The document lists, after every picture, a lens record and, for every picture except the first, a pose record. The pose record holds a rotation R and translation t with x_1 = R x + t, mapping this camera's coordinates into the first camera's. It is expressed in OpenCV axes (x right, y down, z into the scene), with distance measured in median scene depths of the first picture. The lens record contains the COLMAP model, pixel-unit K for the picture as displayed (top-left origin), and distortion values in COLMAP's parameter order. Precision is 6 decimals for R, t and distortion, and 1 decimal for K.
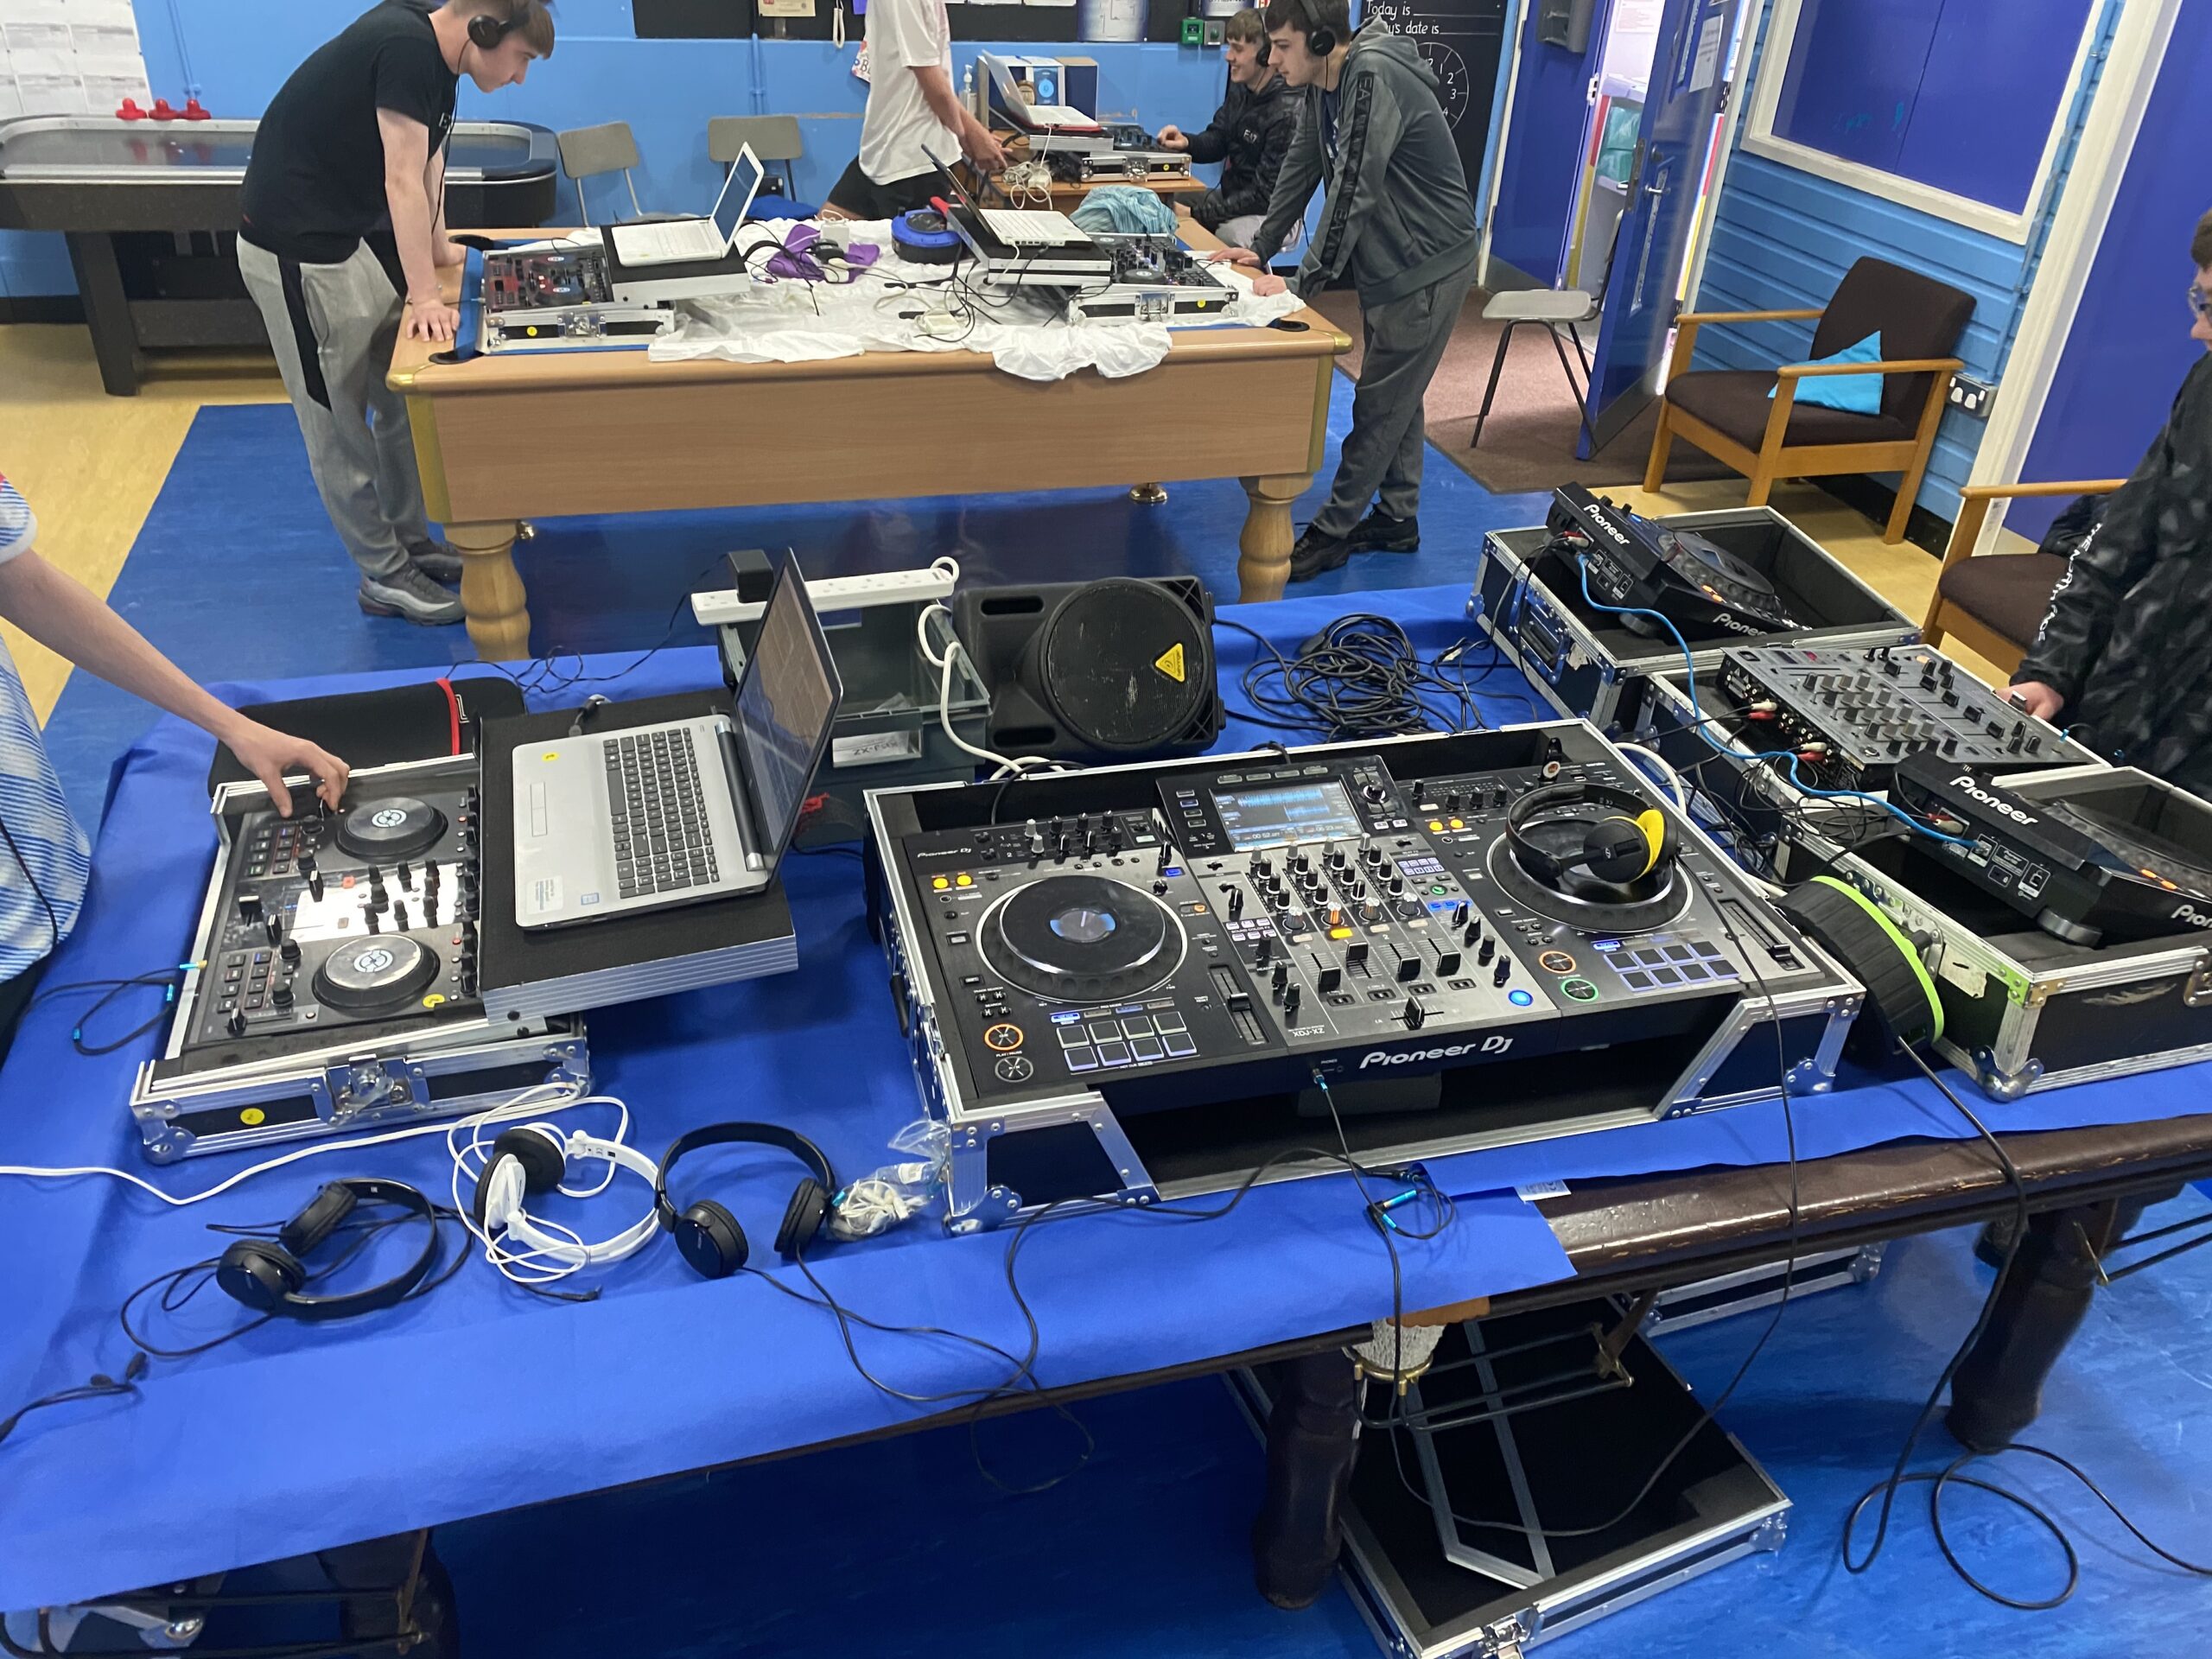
lens RADIAL K [[1727.1, 0, 1106.3], [0, 1727.1, 830.9], [0, 0, 1]] dist [0.025575, 0.000364]
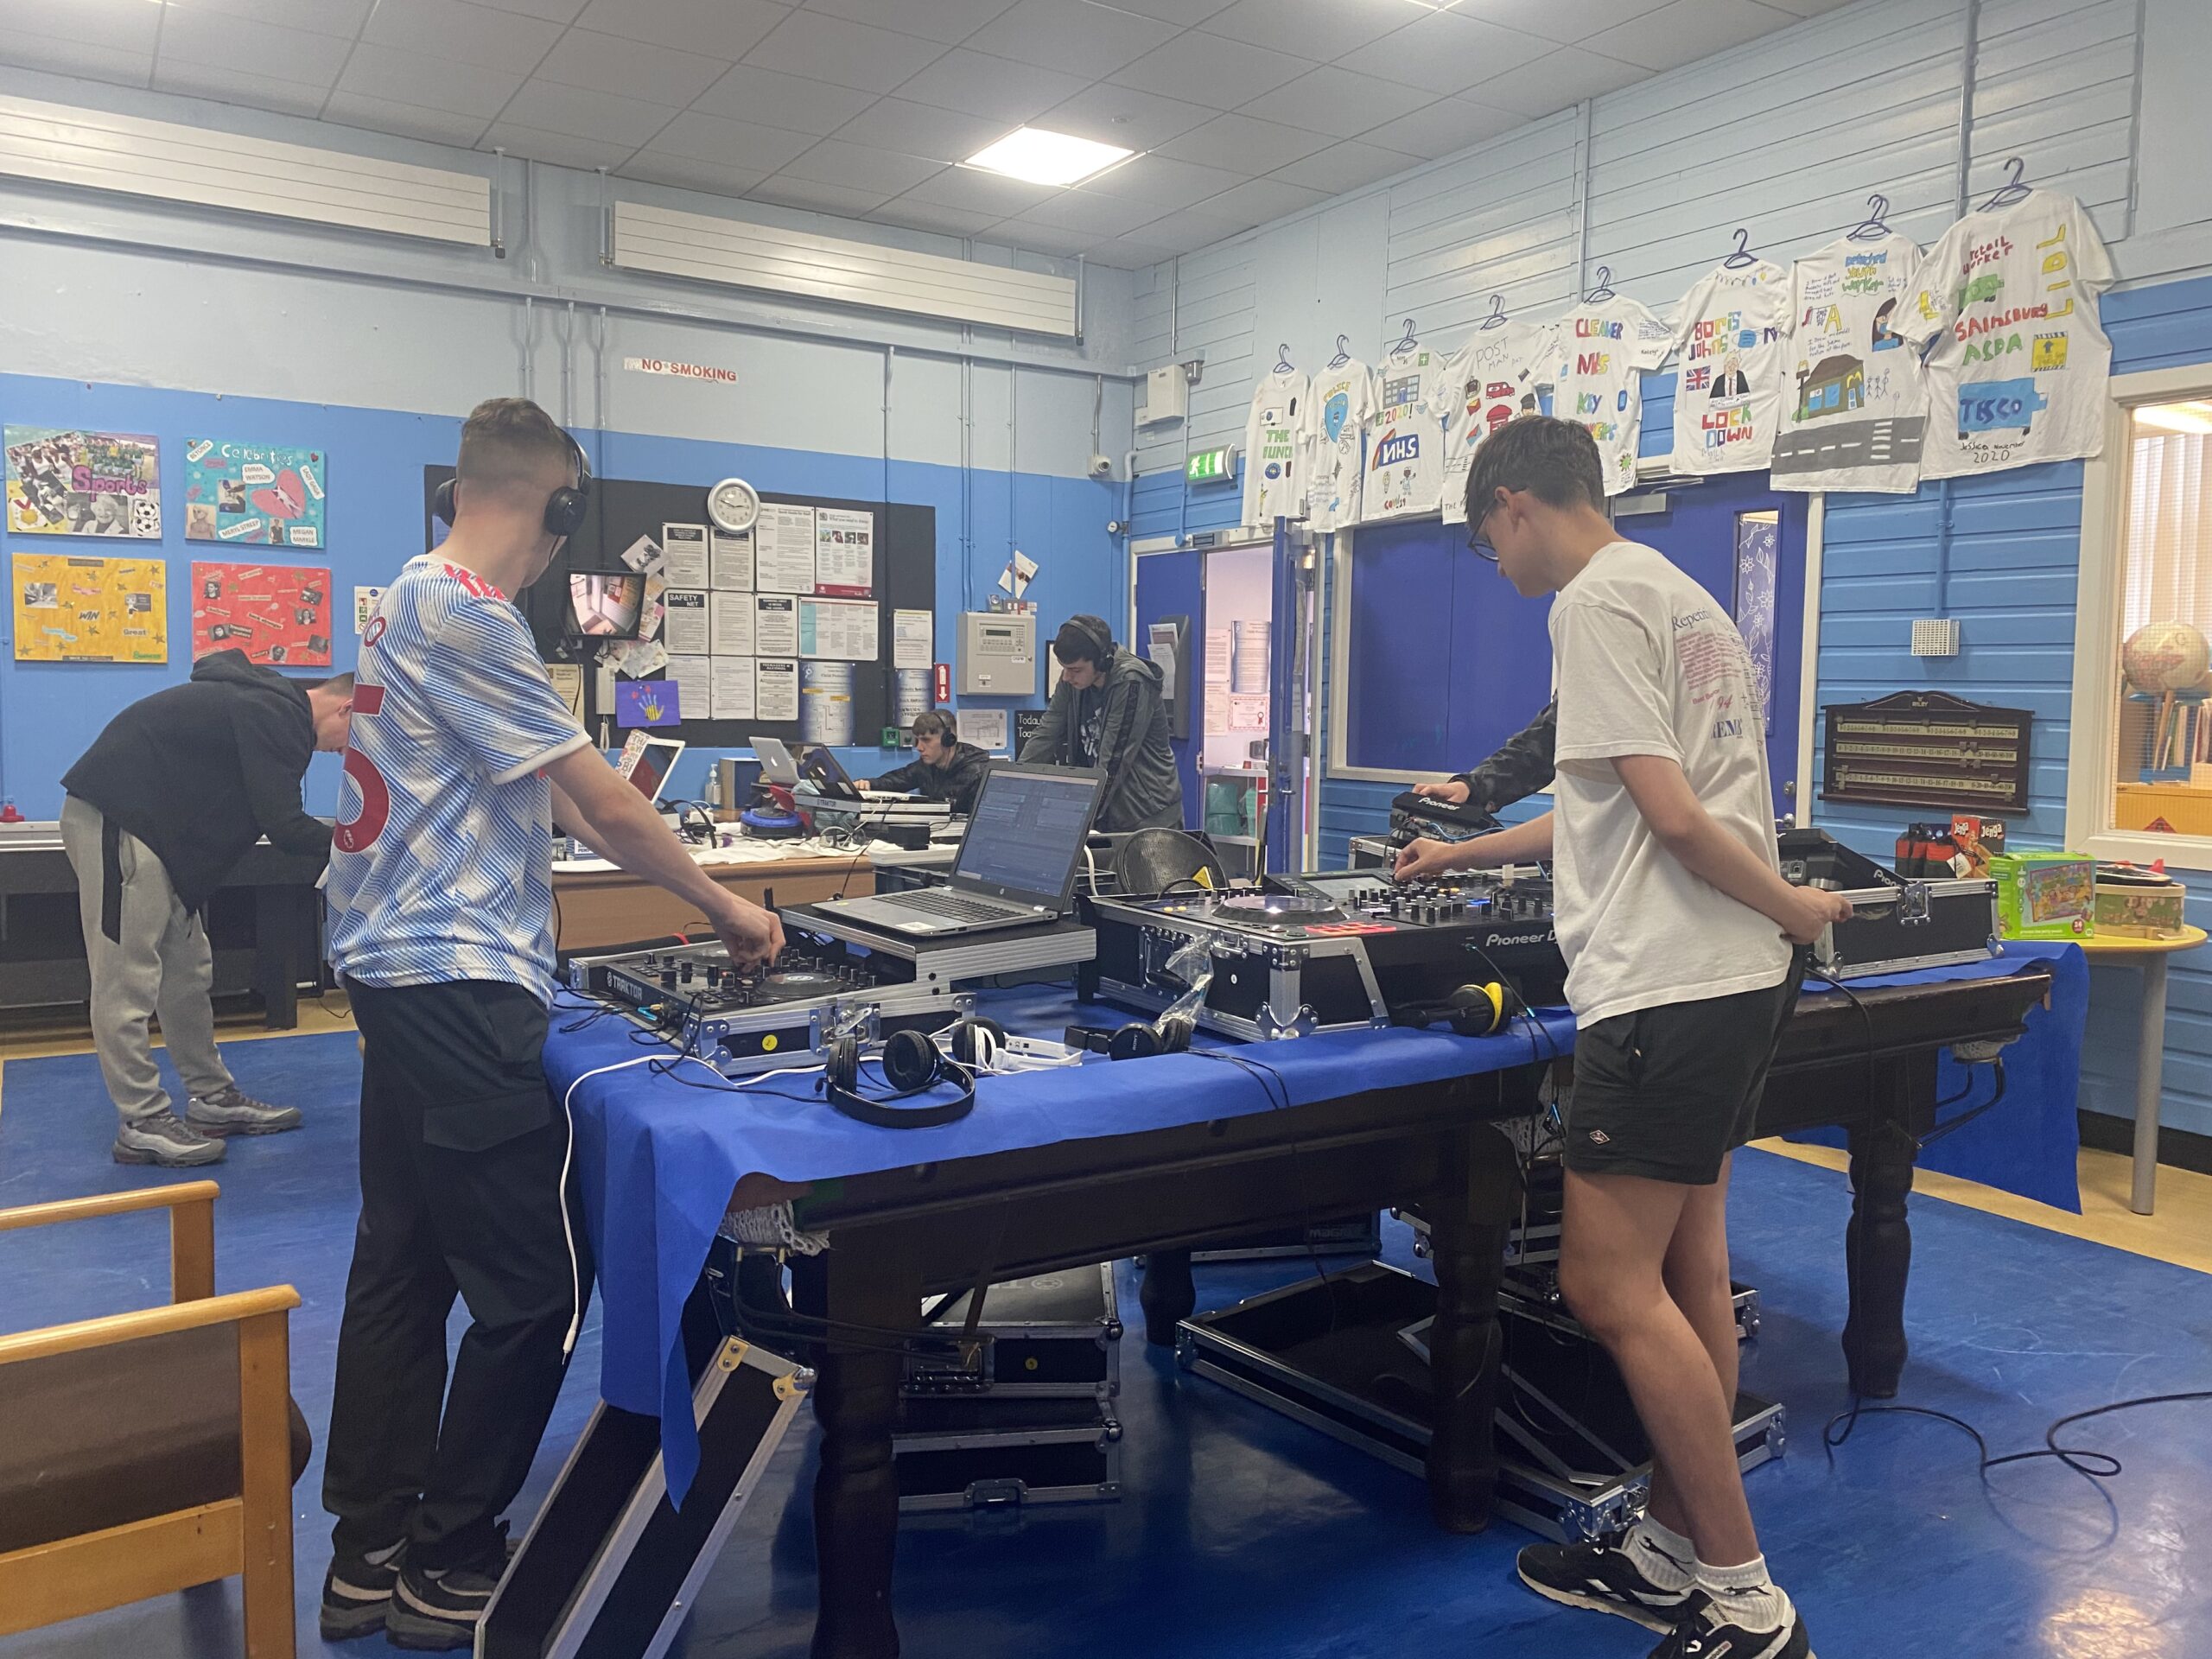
lens RADIAL K [[1727.1, 0, 1106.3], [0, 1727.1, 830.9], [0, 0, 1]] dist [0.025575, 0.000364]
pose [[0.958722, -0.061075, 0.277709, -0.245516], [0.180425, 0.885528, -0.428121, 0.263282], [-0.219772, 0.460555, 0.859994, -0.126398]]
